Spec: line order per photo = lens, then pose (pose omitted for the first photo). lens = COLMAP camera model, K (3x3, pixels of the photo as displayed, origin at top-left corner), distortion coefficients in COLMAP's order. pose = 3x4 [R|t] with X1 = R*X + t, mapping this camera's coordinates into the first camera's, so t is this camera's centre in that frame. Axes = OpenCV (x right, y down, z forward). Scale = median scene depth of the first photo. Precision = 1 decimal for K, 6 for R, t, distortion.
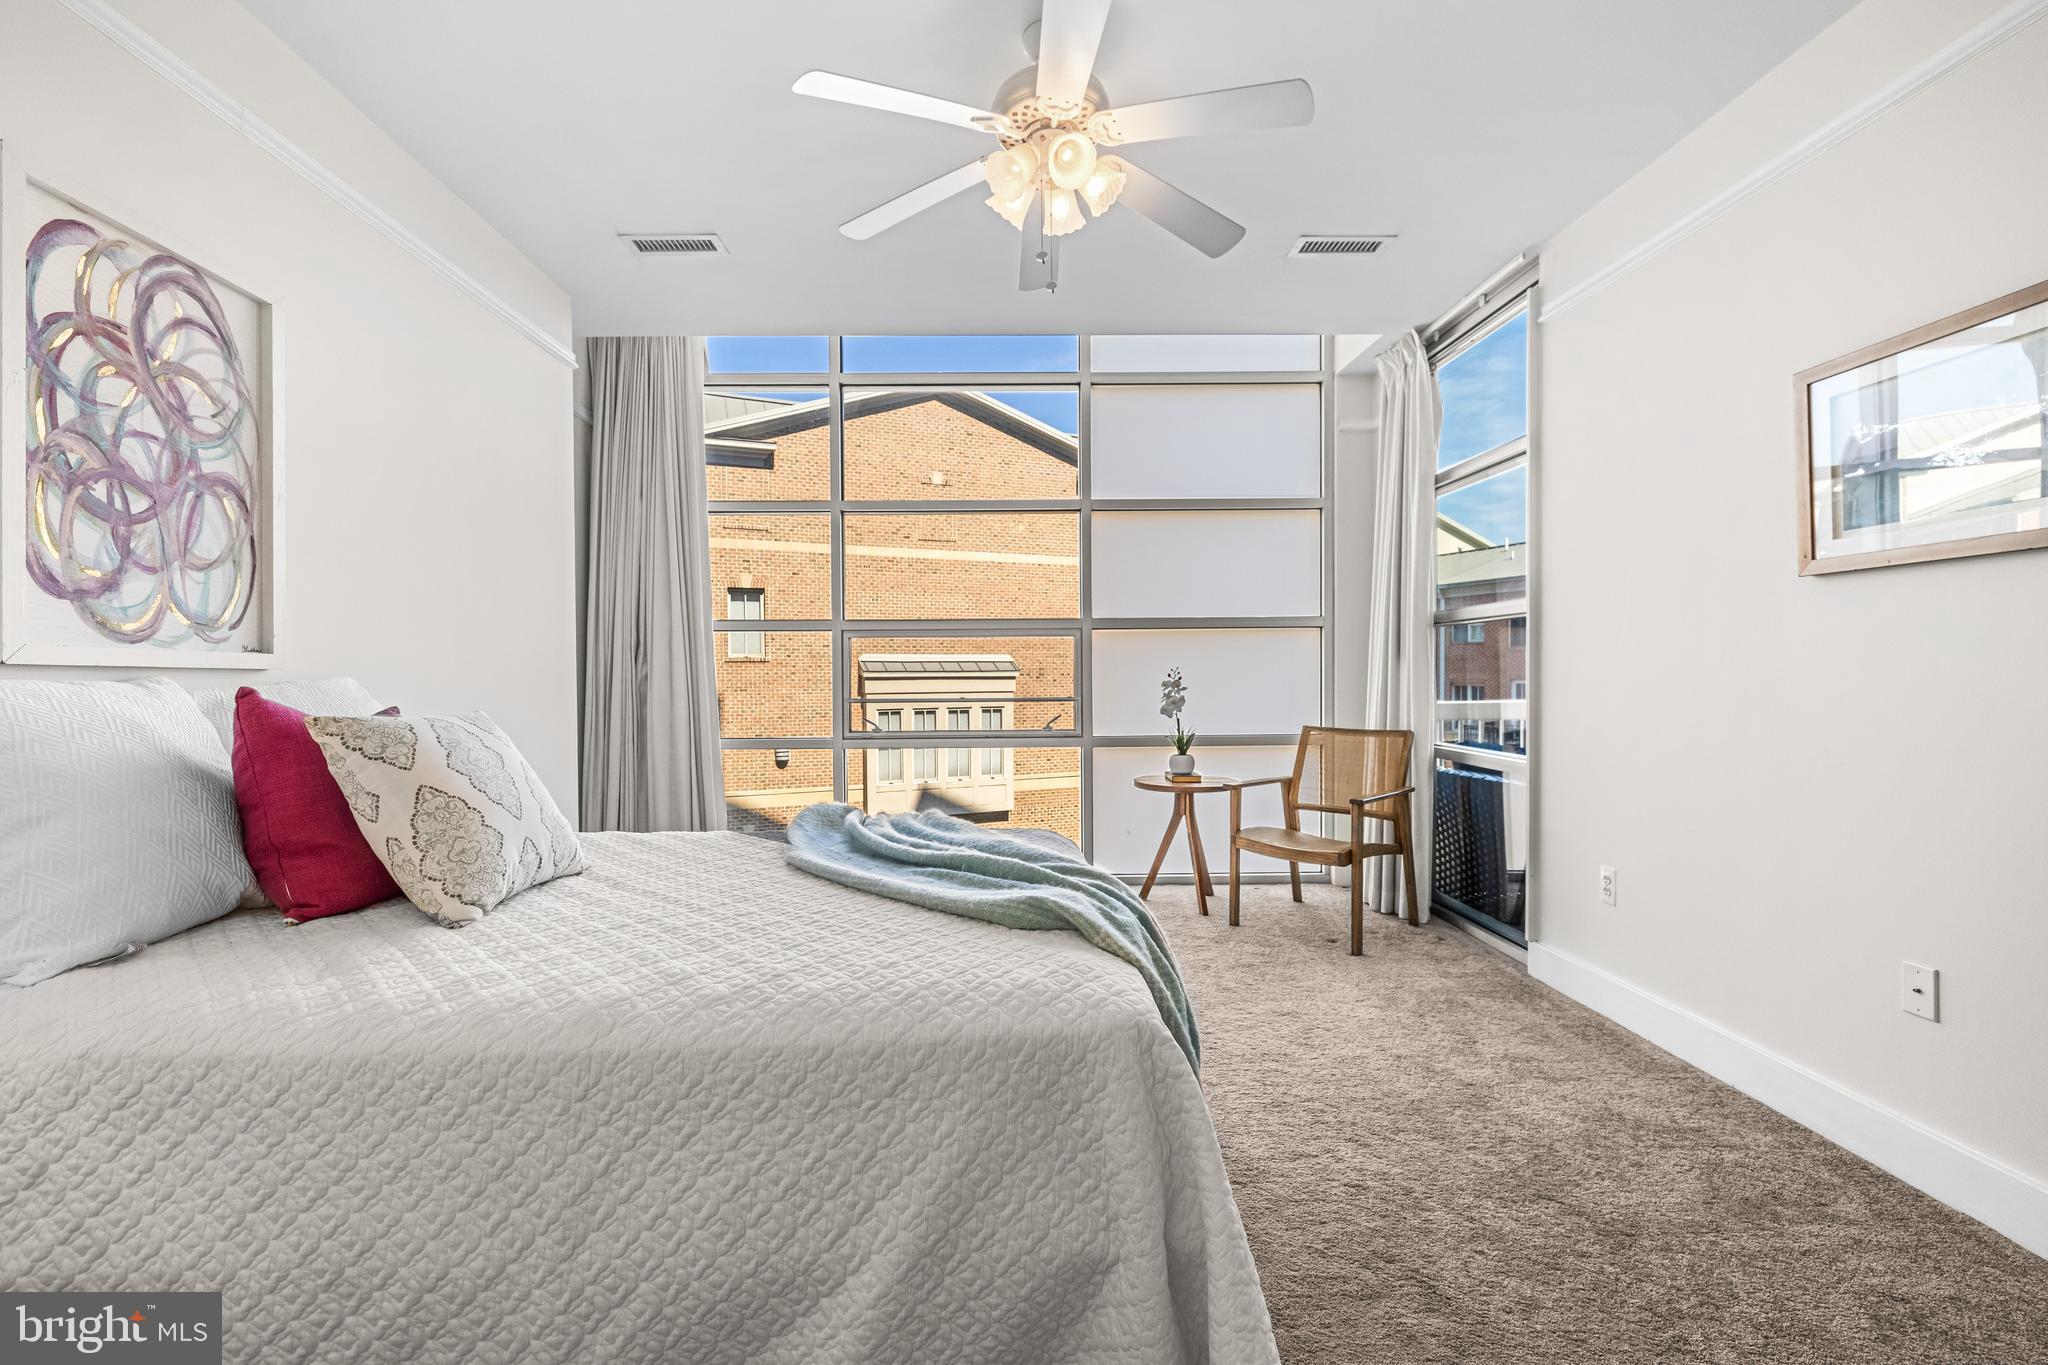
lens RADIAL K [[868.1, 0, 996.5], [0, 868.1, 681.2], [0, 0, 1]] dist [-0.000304, -0.001758]
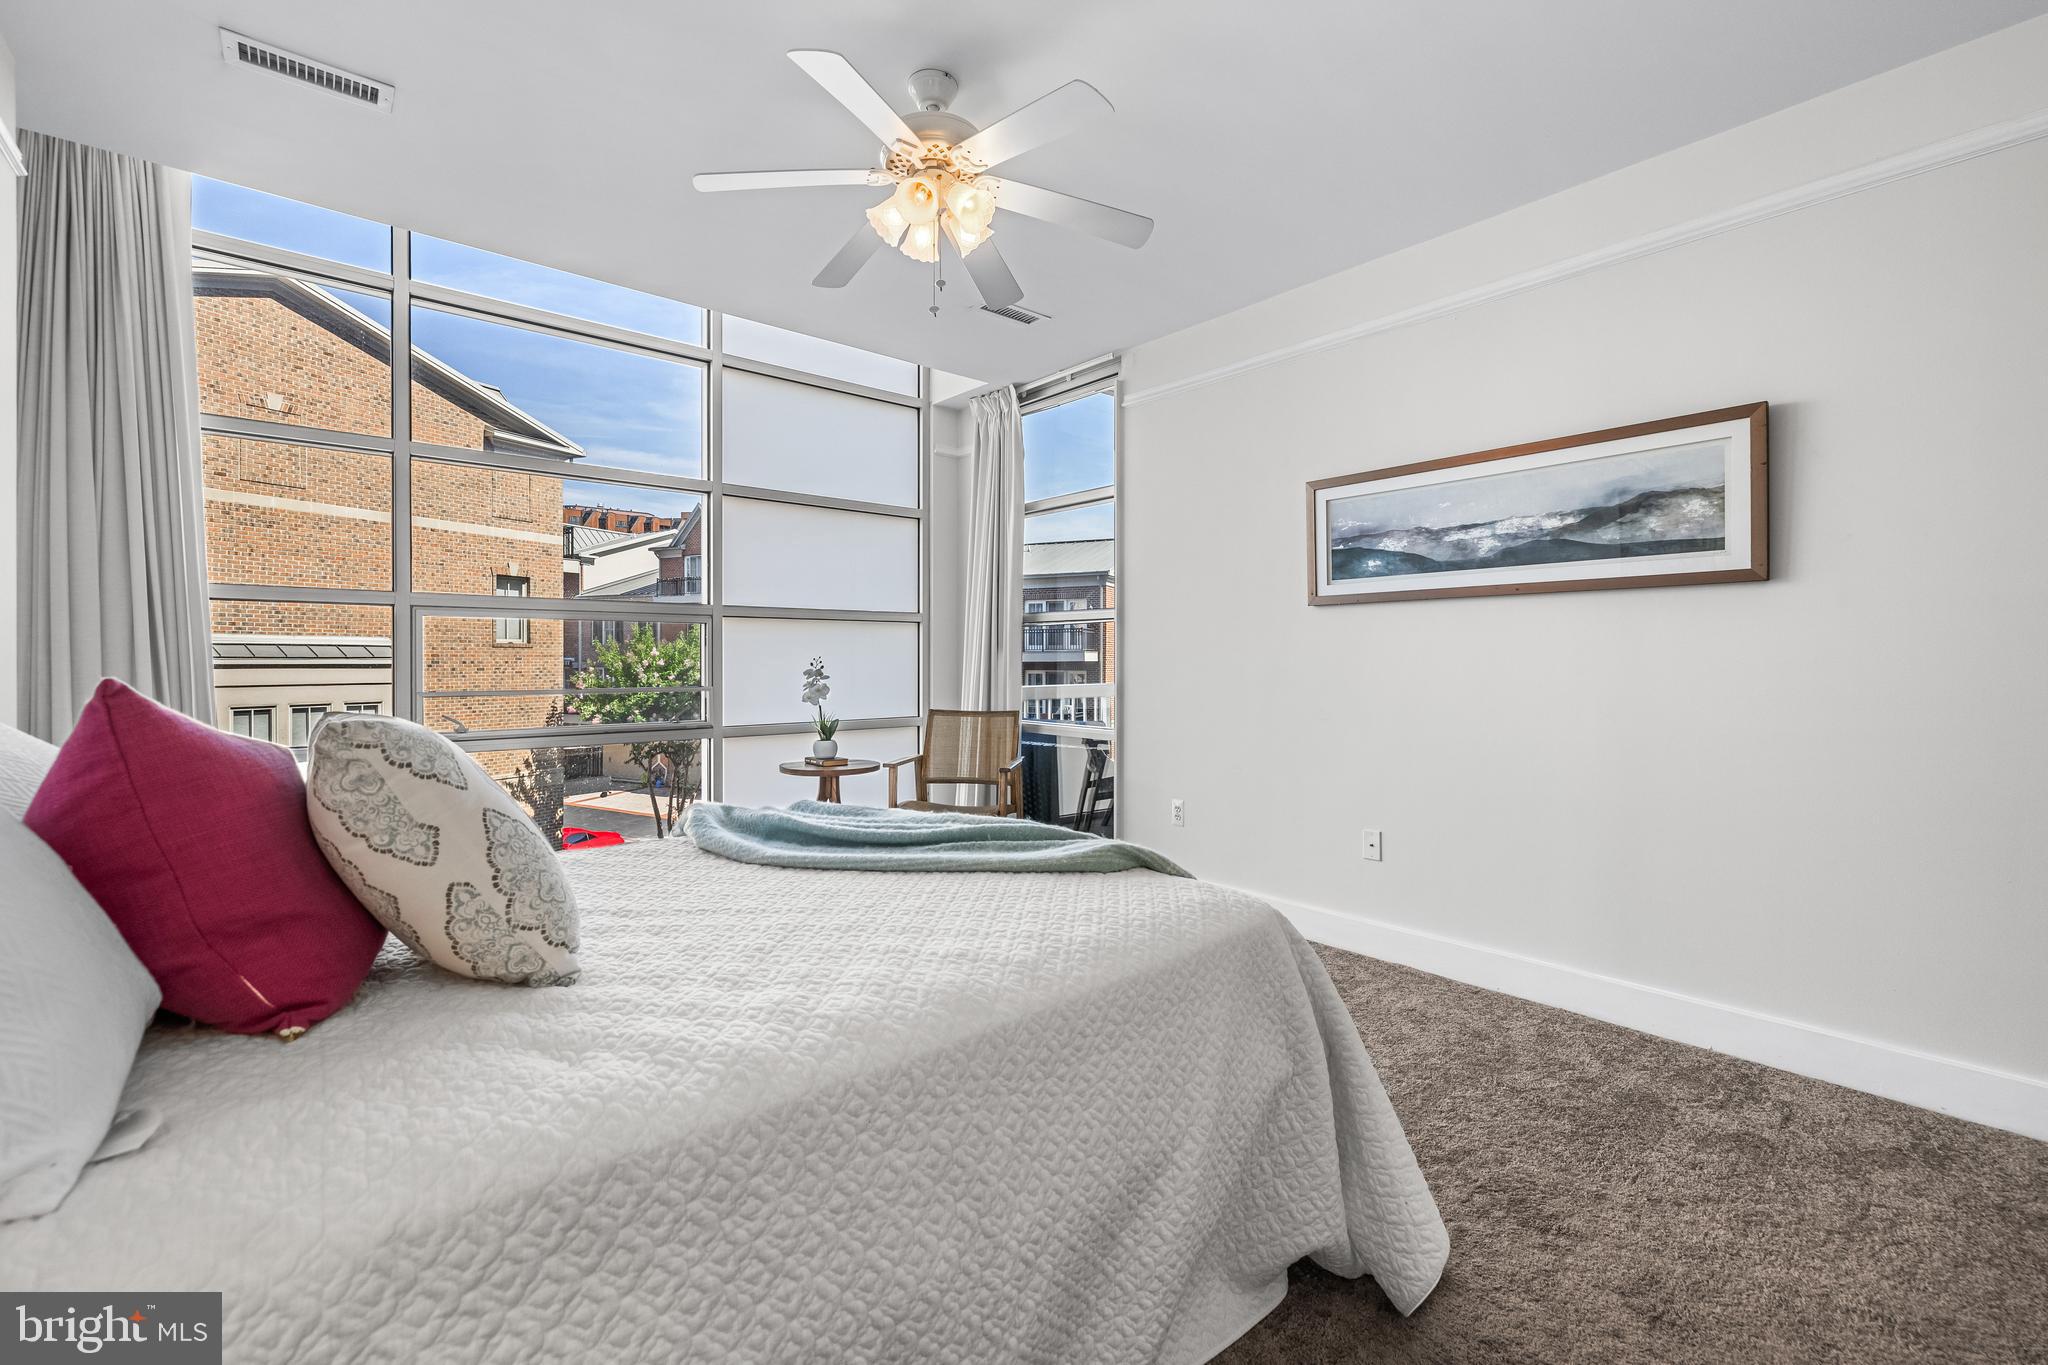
lens RADIAL K [[868.1, 0, 1019.8], [0, 868.1, 661.2], [0, 0, 1]] dist [-0.000304, -0.001758]
pose [[0.767240, 0.005918, 0.641333, -0.767900], [0.000958, 0.999946, -0.010372, 0.001218], [-0.641360, 0.008572, 0.767193, 0.126485]]
